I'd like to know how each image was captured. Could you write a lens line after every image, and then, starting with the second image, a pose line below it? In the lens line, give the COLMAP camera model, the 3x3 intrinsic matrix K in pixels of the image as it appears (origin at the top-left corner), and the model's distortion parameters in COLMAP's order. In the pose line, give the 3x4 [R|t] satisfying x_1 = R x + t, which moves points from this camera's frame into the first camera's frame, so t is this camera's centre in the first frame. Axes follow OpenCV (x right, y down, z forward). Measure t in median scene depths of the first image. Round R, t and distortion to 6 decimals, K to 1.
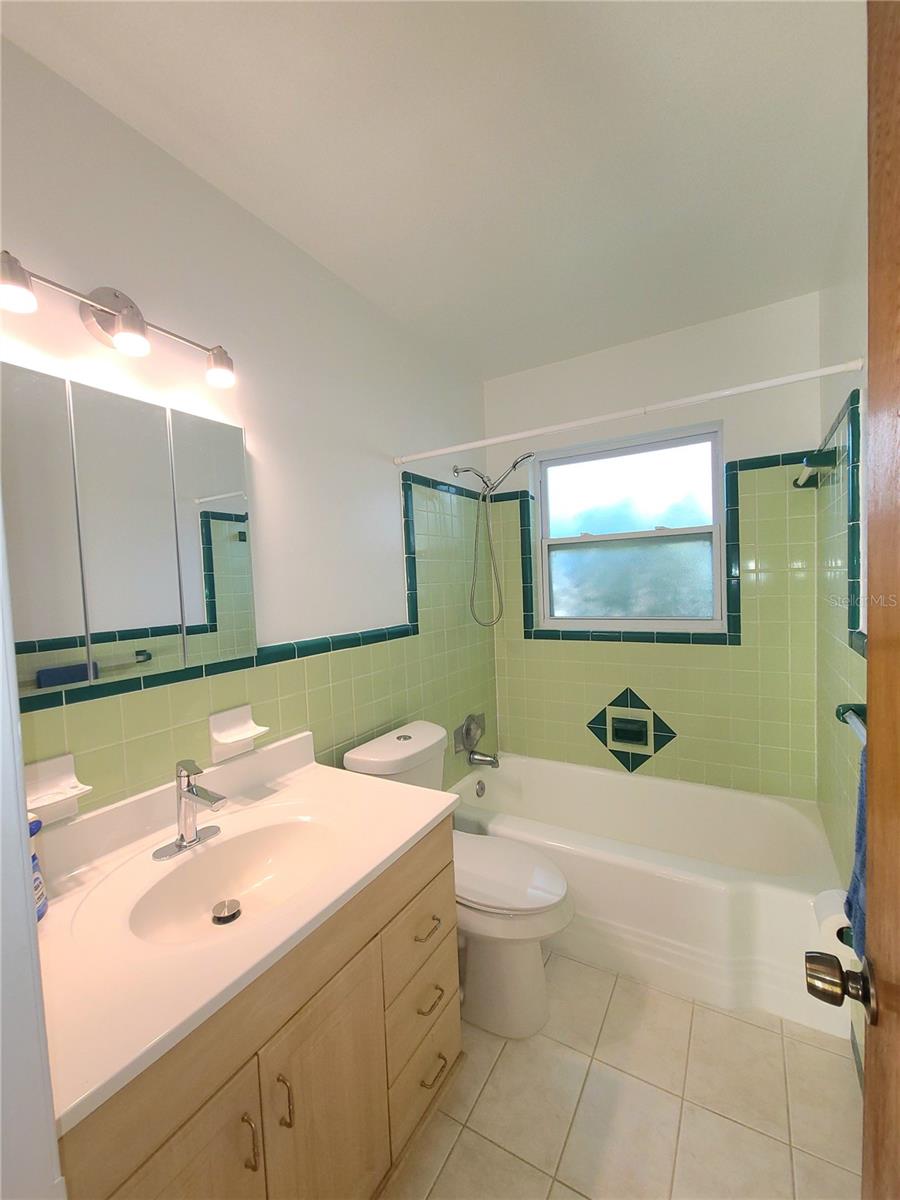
lens RADIAL K [[489.7, 0, 448.6], [0, 489.7, 603.6], [0, 0, 1]] dist [0.007946, -0.001749]
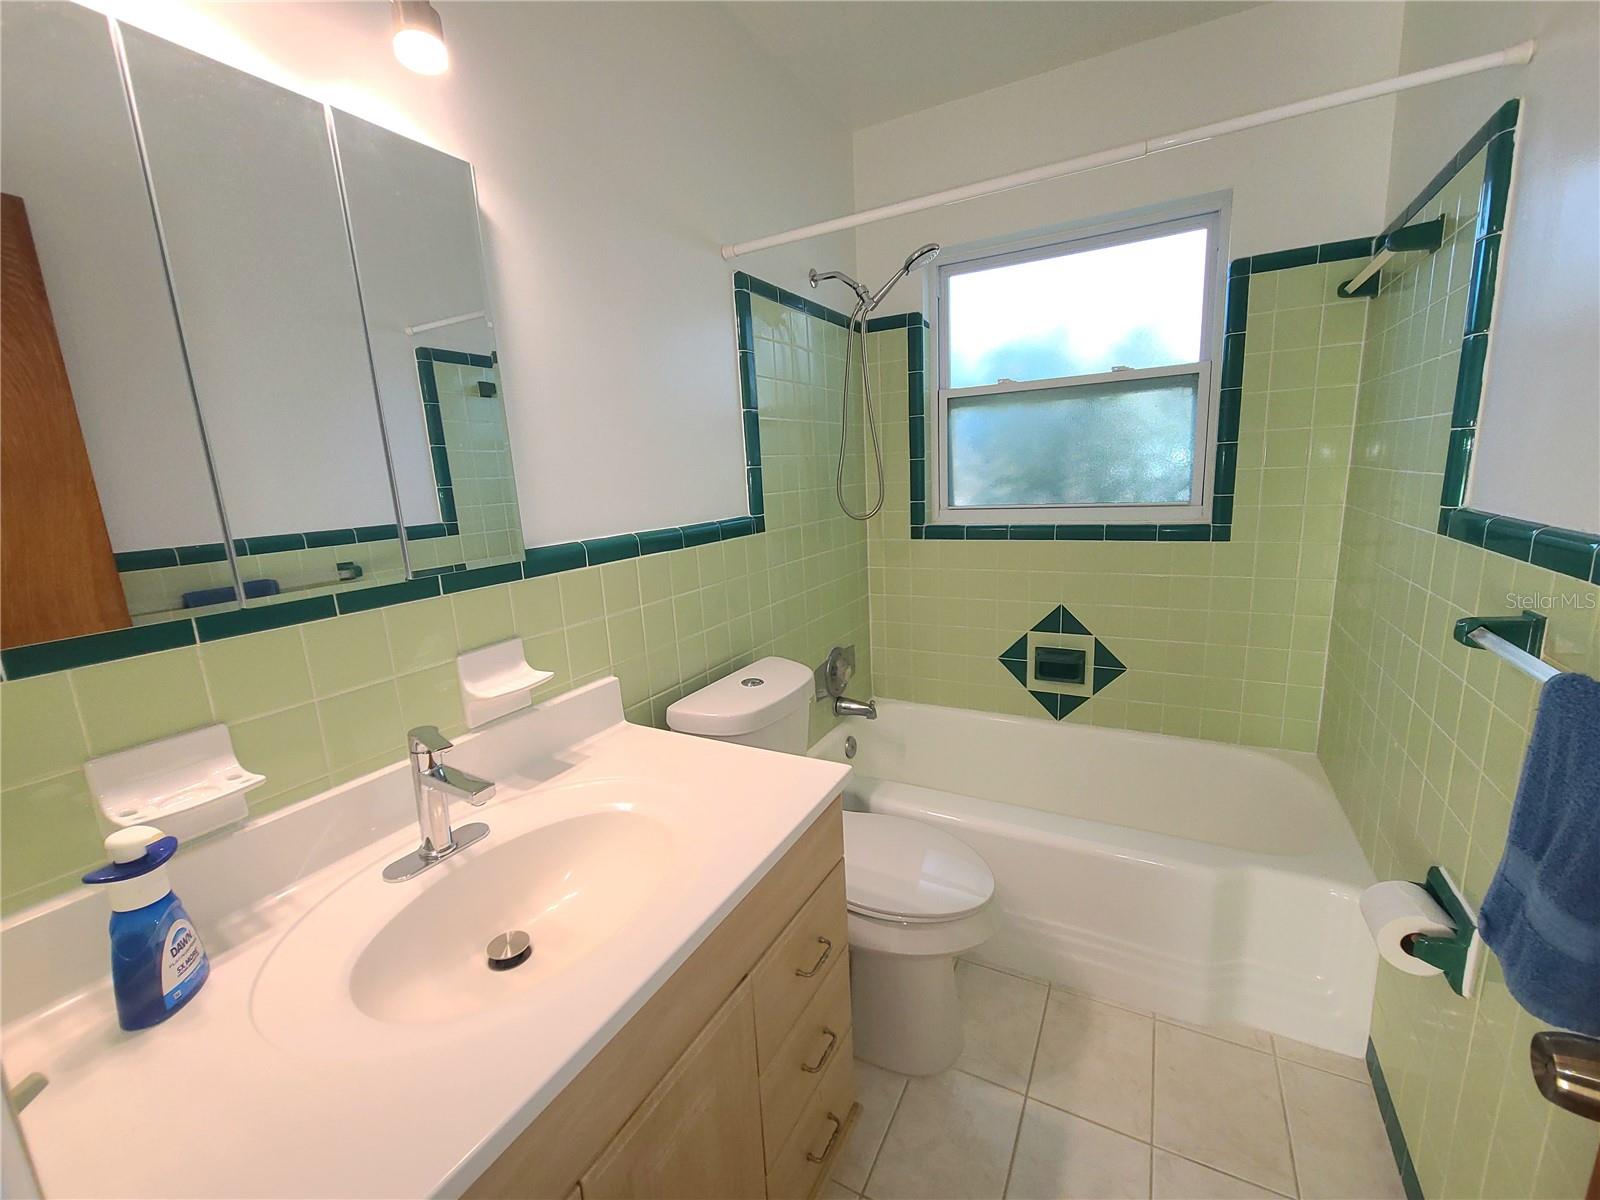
lens RADIAL K [[652.9, 0, 803.7], [0, 652.9, 598.4], [0, 0, 1]] dist [0.007946, -0.001749]
pose [[0.999052, -0.016879, 0.040132, -0.062144], [0.010812, 0.989101, 0.146838, 0.030694], [-0.042173, -0.146265, 0.988346, 0.135328]]
